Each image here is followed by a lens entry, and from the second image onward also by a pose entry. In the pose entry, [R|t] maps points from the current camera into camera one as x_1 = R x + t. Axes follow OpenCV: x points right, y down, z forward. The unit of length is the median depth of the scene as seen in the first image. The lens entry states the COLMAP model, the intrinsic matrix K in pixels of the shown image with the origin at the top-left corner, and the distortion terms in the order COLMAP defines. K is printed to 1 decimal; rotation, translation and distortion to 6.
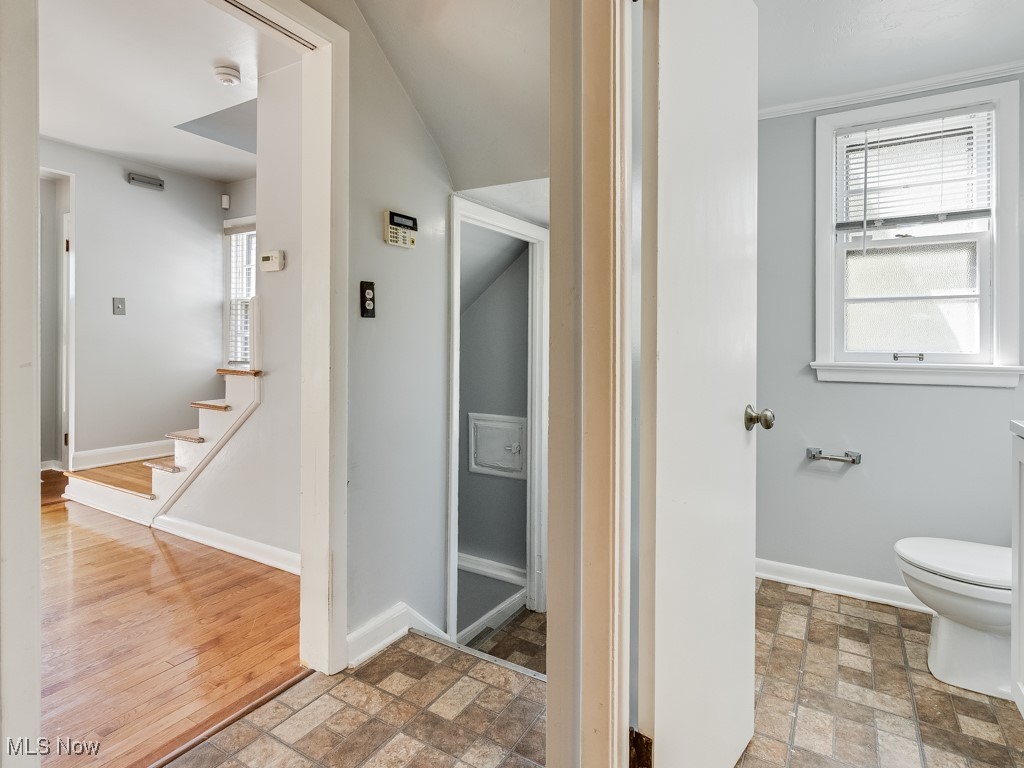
lens RADIAL K [[546.3, 0, 513.3], [0, 546.3, 355.5], [0, 0, 1]] dist [-0.000050, 0.000792]
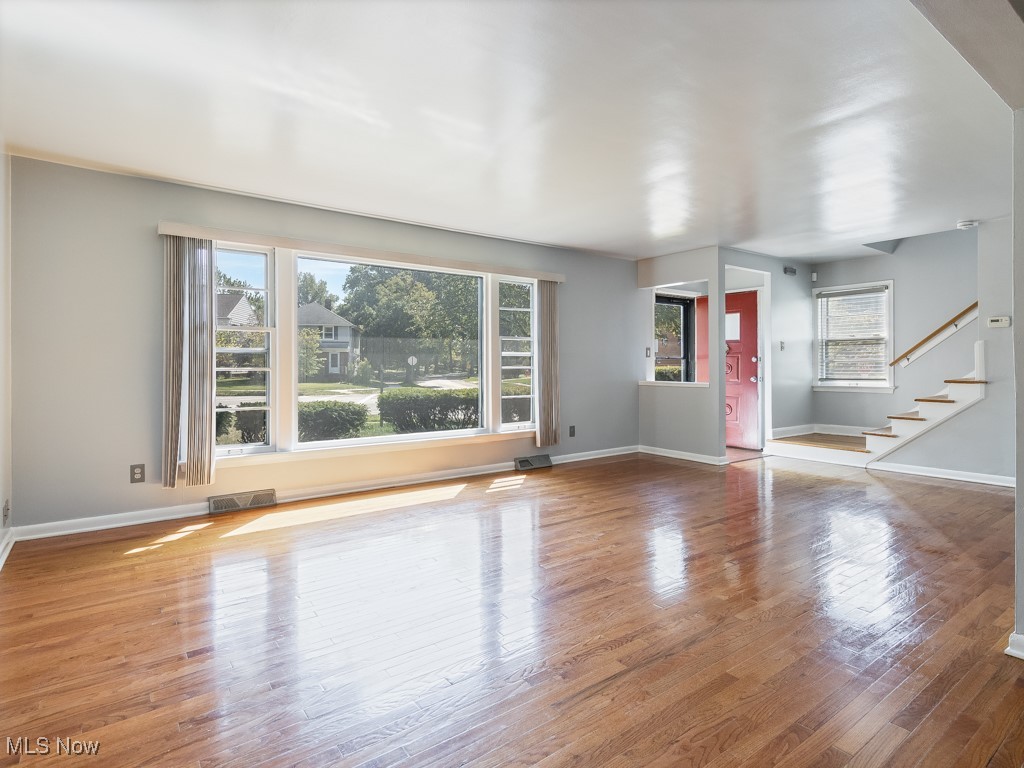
lens RADIAL K [[546.3, 0, 513.3], [0, 546.3, 355.5], [0, 0, 1]] dist [-0.000050, 0.000792]
pose [[0.923174, -0.013856, -0.384133, -0.730486], [-0.003181, 0.999040, -0.043682, 0.015743], [0.384370, 0.041548, 0.922244, -0.781150]]
